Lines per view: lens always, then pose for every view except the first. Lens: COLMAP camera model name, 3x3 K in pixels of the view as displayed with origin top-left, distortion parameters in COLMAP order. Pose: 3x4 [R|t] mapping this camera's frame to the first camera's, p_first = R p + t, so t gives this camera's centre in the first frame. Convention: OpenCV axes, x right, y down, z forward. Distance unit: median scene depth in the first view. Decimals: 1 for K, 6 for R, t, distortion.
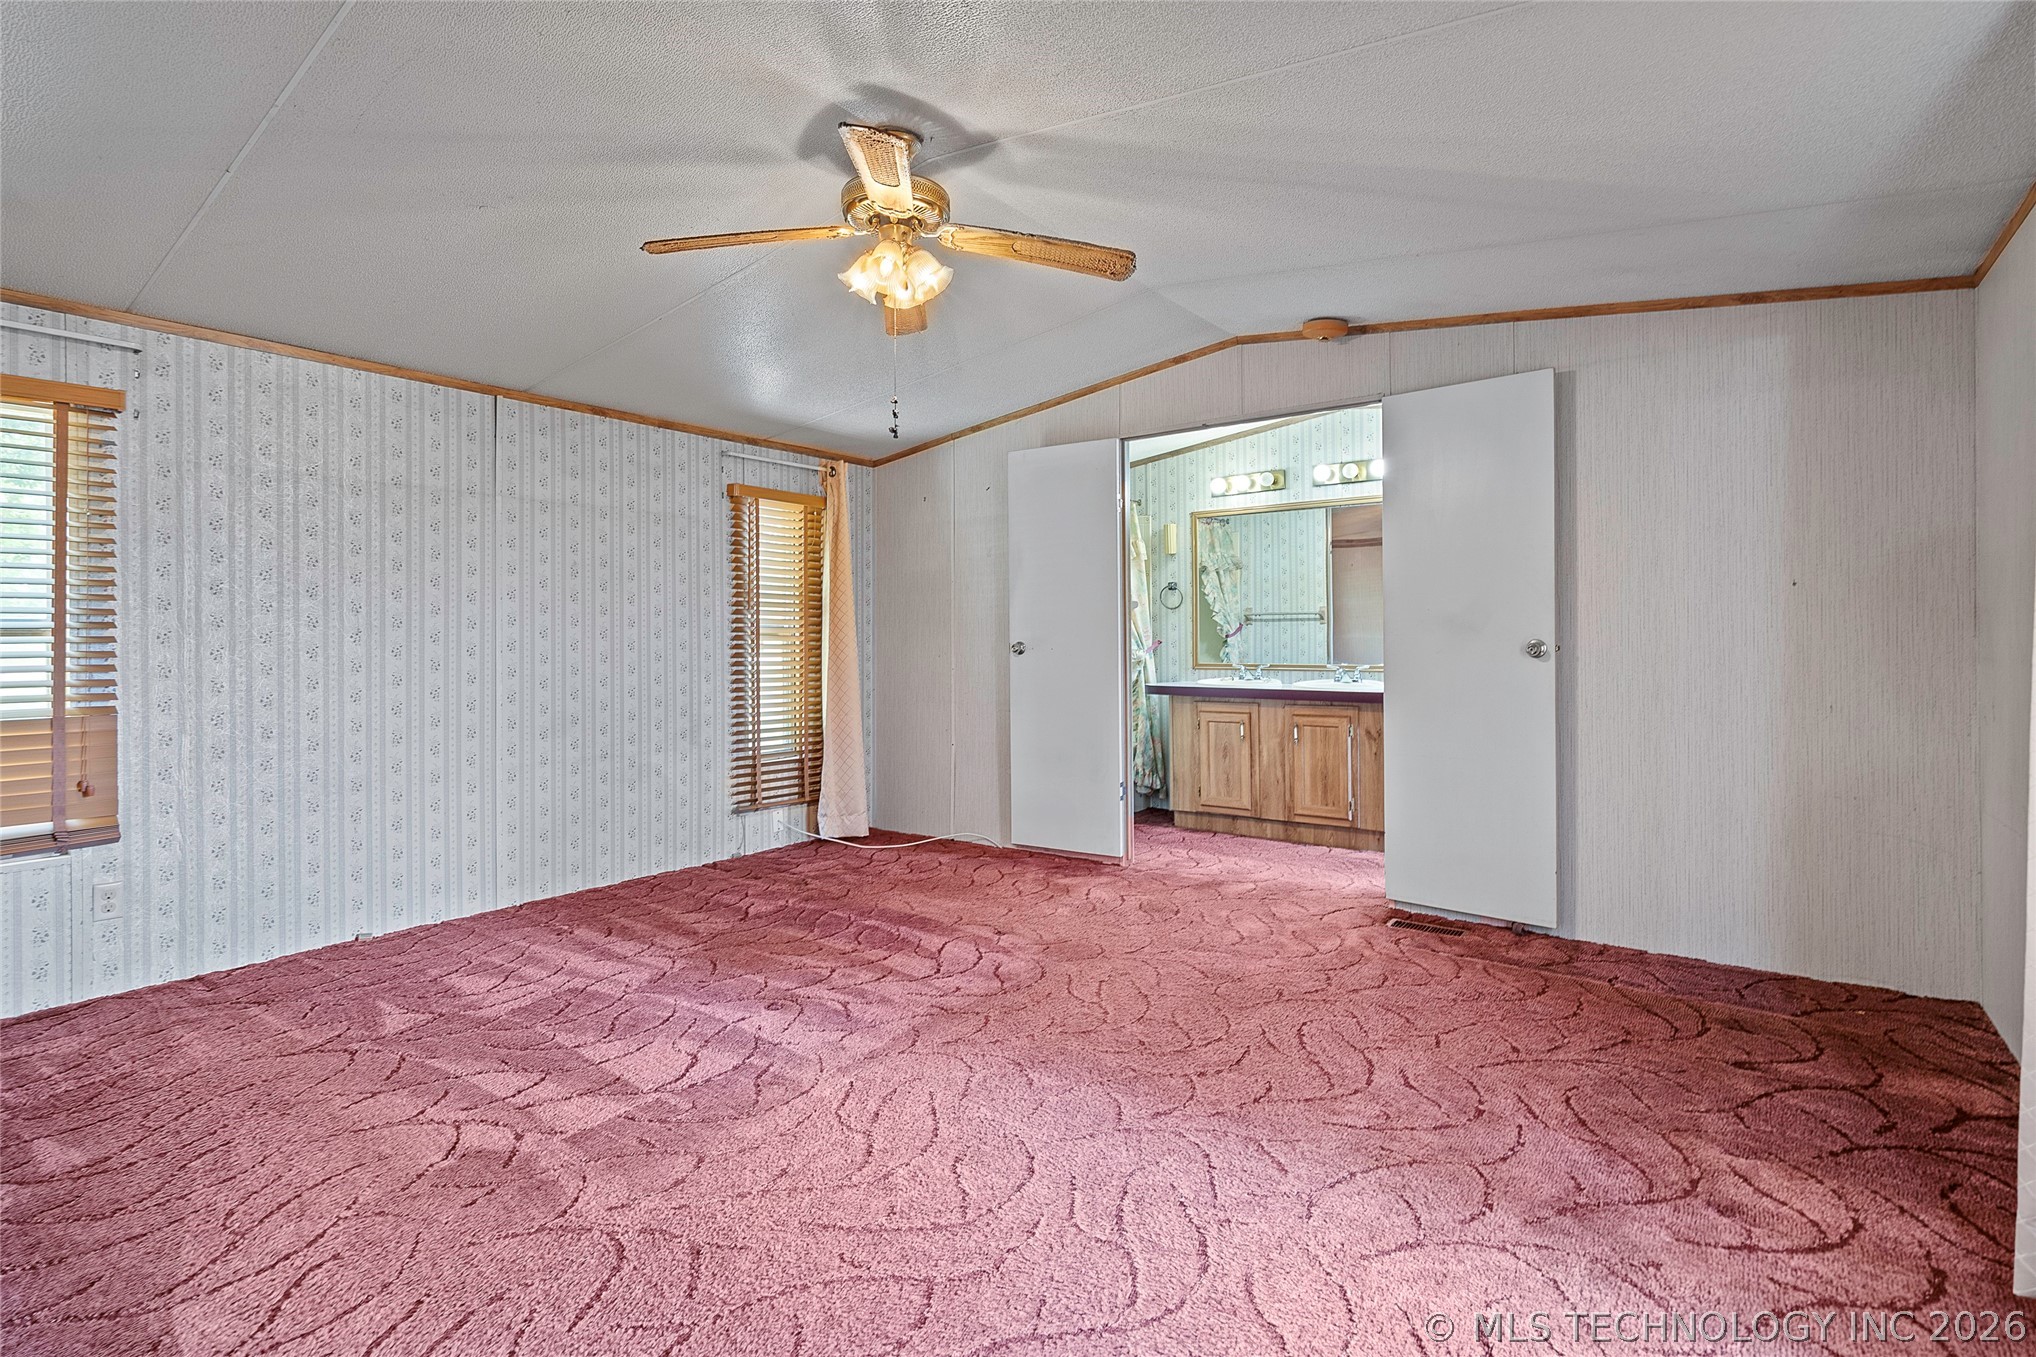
lens RADIAL K [[947.8, 0, 1015.1], [0, 947.8, 642.2], [0, 0, 1]] dist [-0.003060, 0.000041]
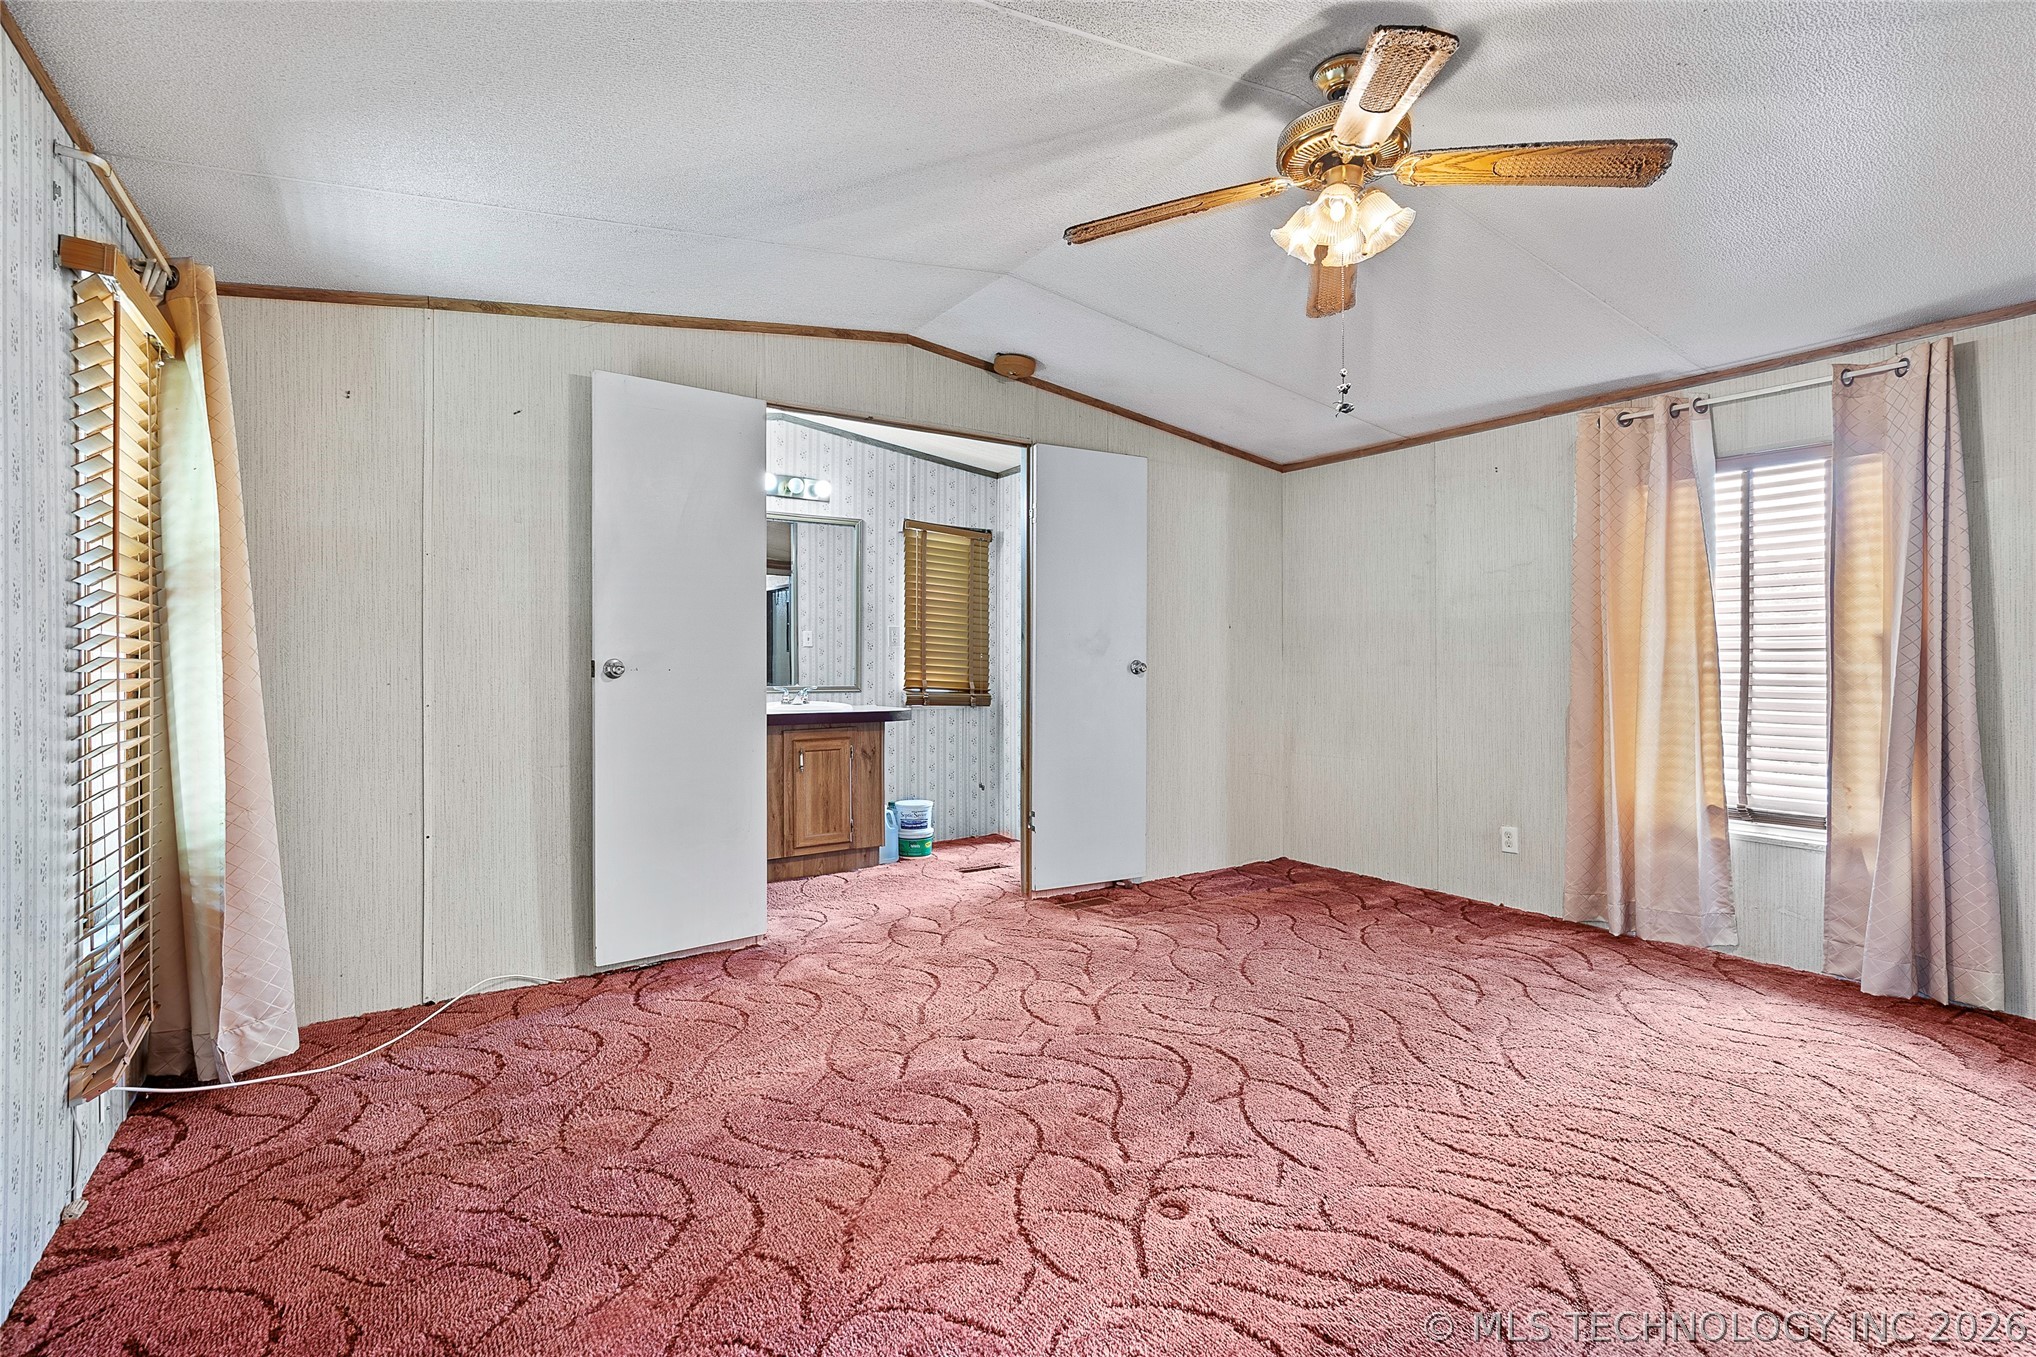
lens RADIAL K [[947.8, 0, 1015.1], [0, 947.8, 642.2], [0, 0, 1]] dist [-0.003060, 0.000041]
pose [[0.327114, 0.029993, 0.944509, -0.521721], [-0.000908, 0.999506, -0.031426, 0.010505], [-0.944985, 0.009422, 0.326979, 0.508389]]
